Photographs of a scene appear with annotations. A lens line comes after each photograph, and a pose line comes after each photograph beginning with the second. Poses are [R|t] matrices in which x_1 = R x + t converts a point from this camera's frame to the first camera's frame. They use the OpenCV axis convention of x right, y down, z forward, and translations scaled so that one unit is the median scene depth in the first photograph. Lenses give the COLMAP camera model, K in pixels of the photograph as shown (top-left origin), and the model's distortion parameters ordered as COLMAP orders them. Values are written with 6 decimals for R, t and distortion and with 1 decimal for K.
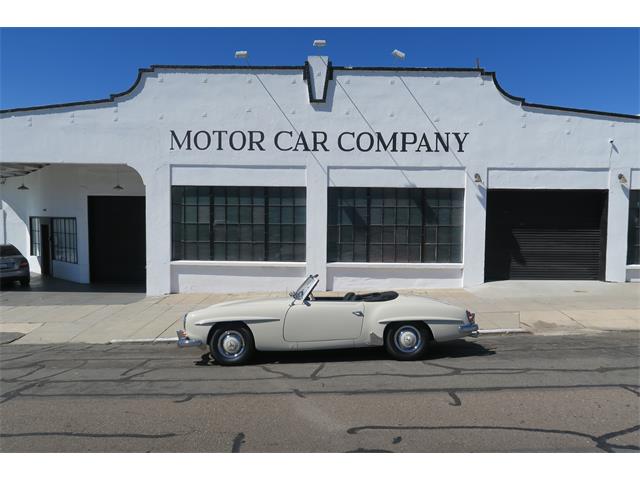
lens RADIAL K [[438.7, 0, 320.0], [0, 438.7, 240.0], [0, 0, 1]] dist [-0.012821, 0.000119]
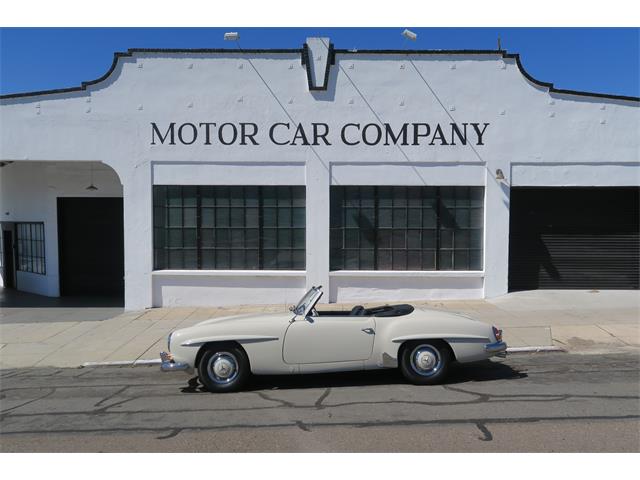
lens RADIAL K [[489.8, 0, 320.0], [0, 489.8, 240.0], [0, 0, 1]] dist [0.008863, 0.004808]
pose [[0.999975, -0.006935, 0.001544, -0.004769], [0.006949, 0.999933, -0.009298, -0.002348], [-0.001479, 0.009309, 0.999956, 0.012285]]
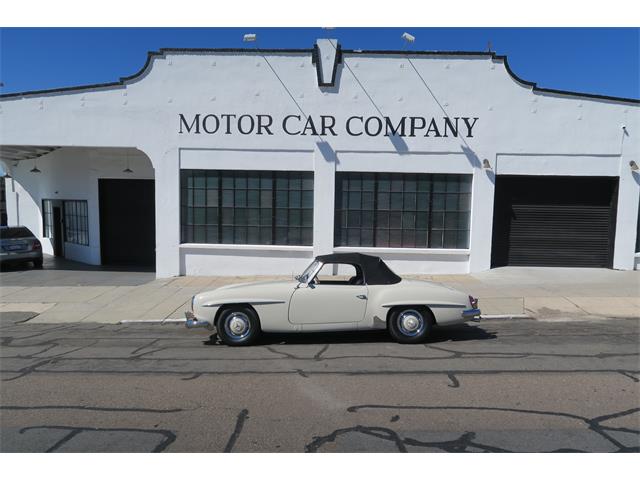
lens RADIAL K [[438.7, 0, 320.0], [0, 438.7, 240.0], [0, 0, 1]] dist [-0.012821, 0.000119]
pose [[0.999741, 0.010381, -0.020242, 0.004413], [-0.009657, 0.999322, 0.035540, -0.000111], [0.020597, -0.035335, 0.999163, -0.007050]]
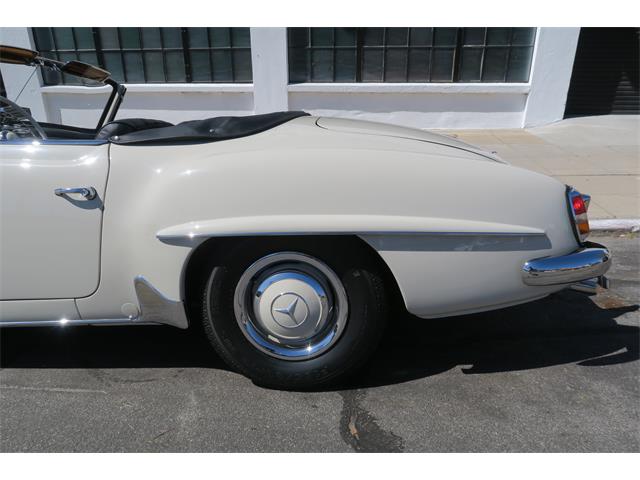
lens RADIAL K [[438.7, 0, 320.0], [0, 438.7, 240.0], [0, 0, 1]] dist [-0.012821, 0.000119]
pose [[0.995630, 0.020033, -0.091208, 0.117408], [0.011178, 0.944127, 0.329393, 0.057023], [0.092711, -0.328974, 0.939777, 0.393865]]
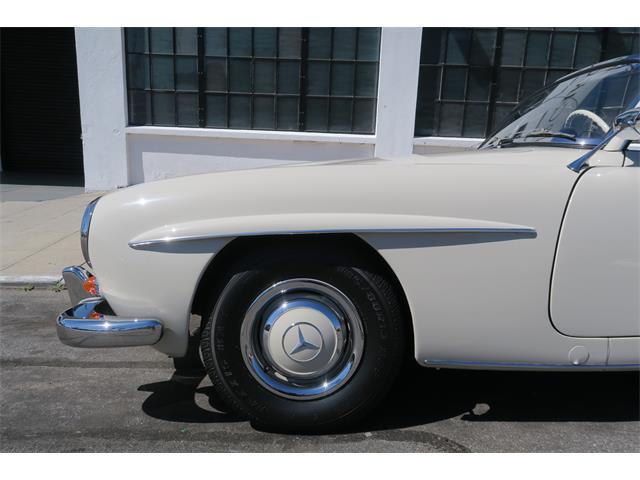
lens RADIAL K [[496.8, 0, 320.0], [0, 496.8, 240.0], [0, 0, 1]] dist [0.001996, 0.001066]
pose [[0.999580, 0.028489, -0.005389, -0.095696], [-0.027075, 0.983655, 0.178014, 0.071918], [0.010372, -0.177793, 0.984013, 0.378791]]
